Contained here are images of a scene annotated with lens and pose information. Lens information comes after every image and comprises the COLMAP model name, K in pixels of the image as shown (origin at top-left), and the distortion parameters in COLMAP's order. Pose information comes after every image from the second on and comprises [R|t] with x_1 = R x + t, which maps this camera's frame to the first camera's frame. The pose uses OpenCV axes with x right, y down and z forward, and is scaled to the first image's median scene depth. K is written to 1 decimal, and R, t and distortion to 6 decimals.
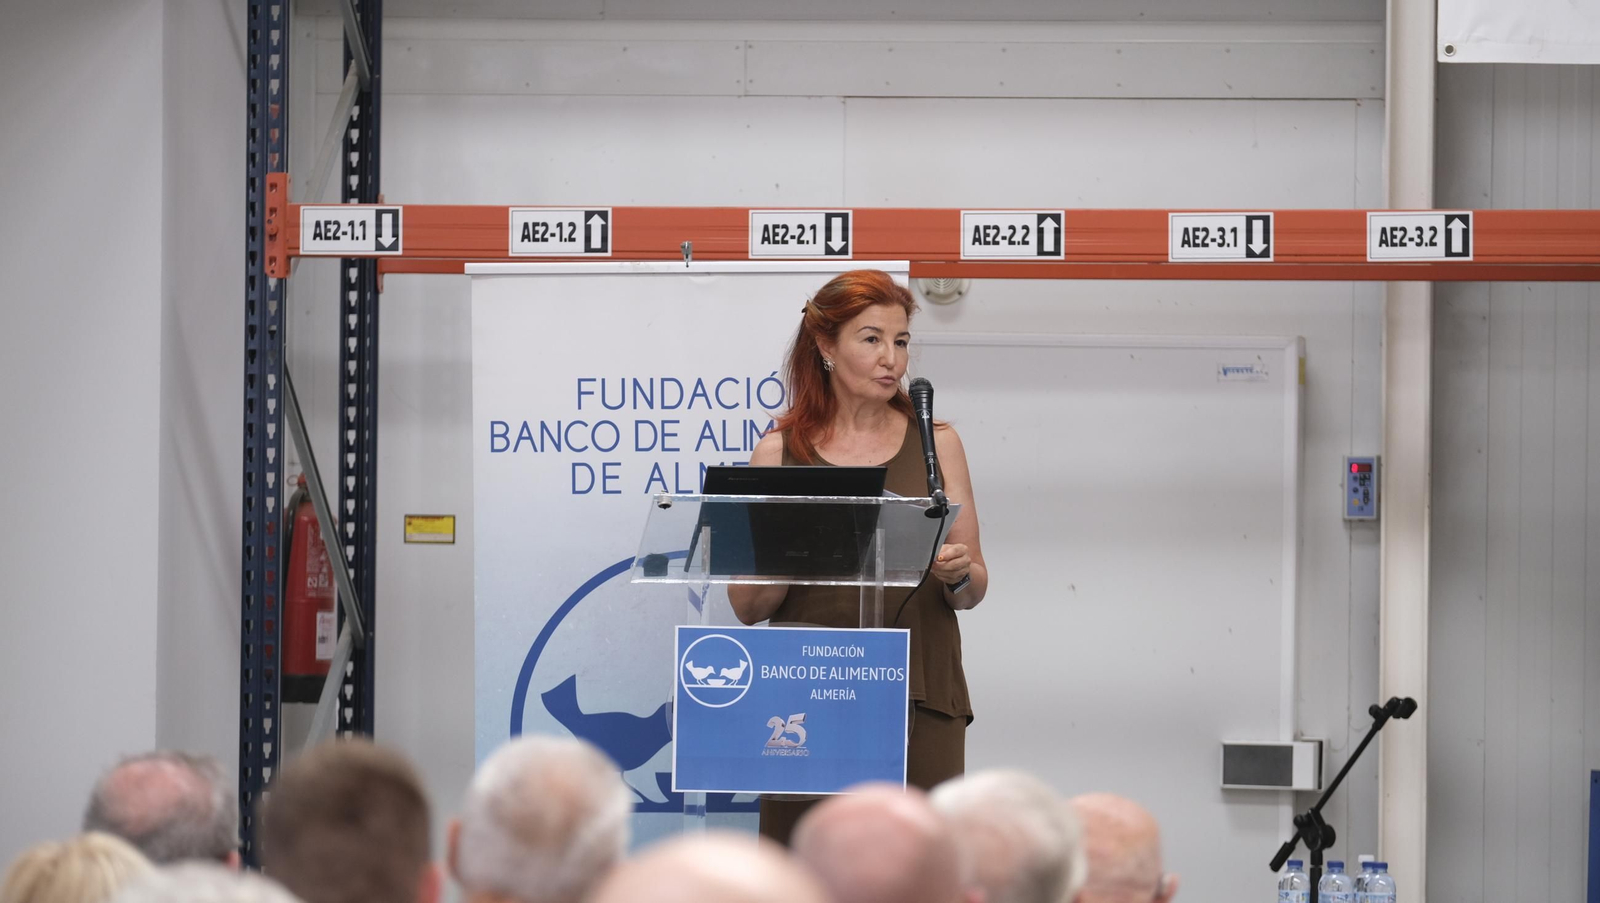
lens RADIAL K [[9254.6, 0, 802.9], [0, 9254.6, 440.2], [0, 0, 1]] dist [0.742758, 0.000000]
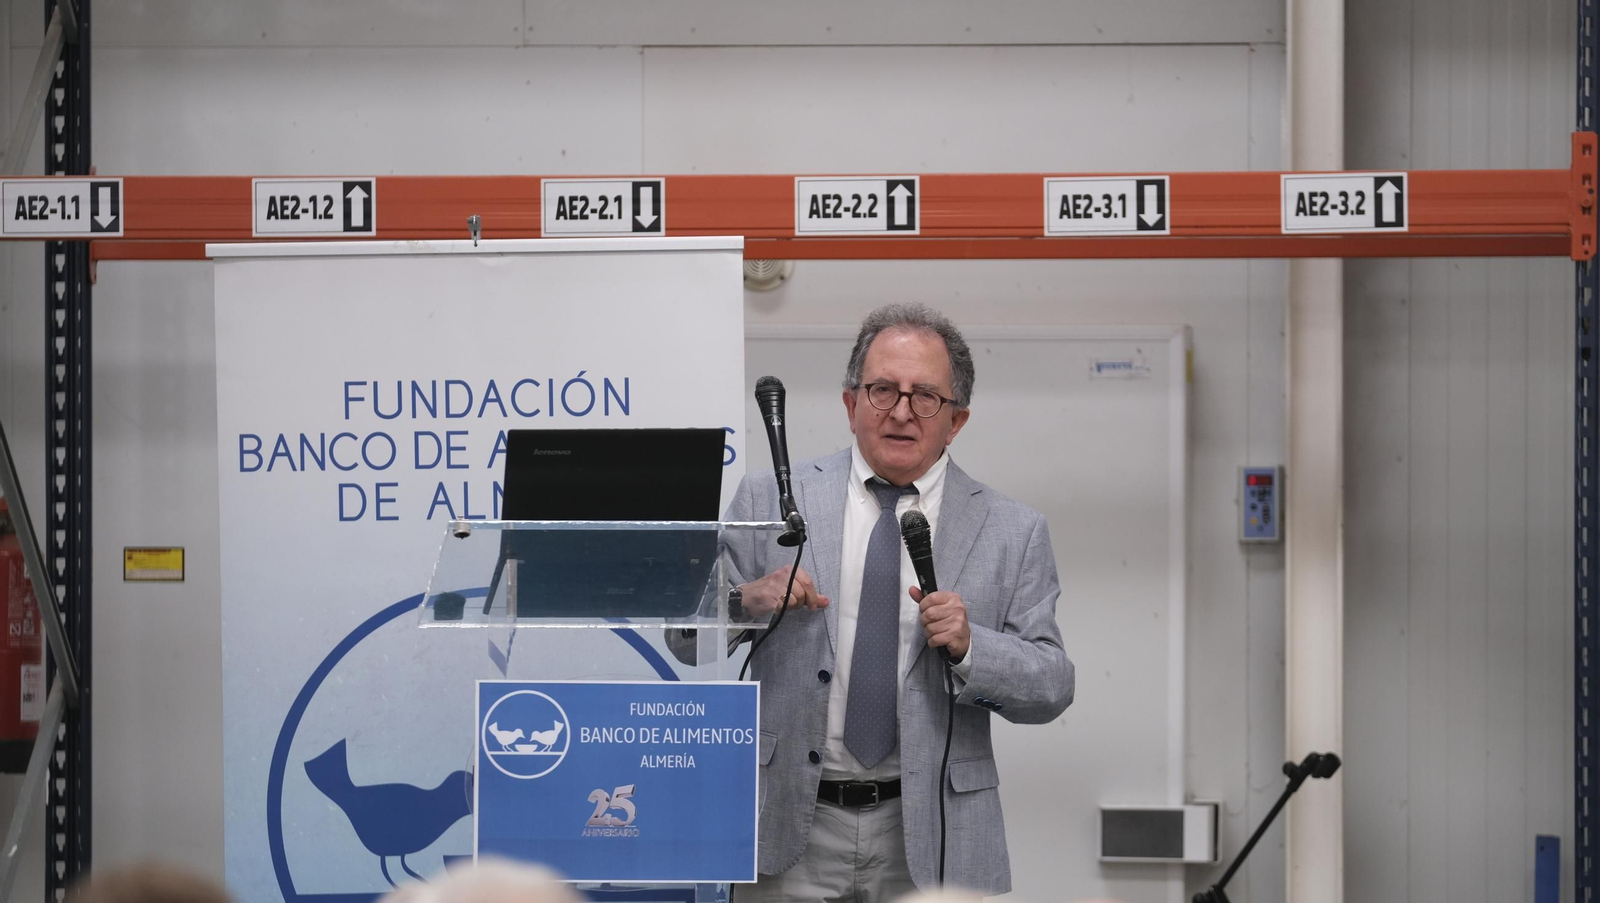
lens RADIAL K [[9914.8, 0, 798.1], [0, 9914.8, 467.2], [0, 0, 1]] dist [0.666462, 0.000000]
pose [[0.999399, -0.010025, 0.033183, -0.012679], [0.009988, 0.999949, 0.001297, 0.000219], [-0.033194, -0.000965, 0.999448, 0.104851]]
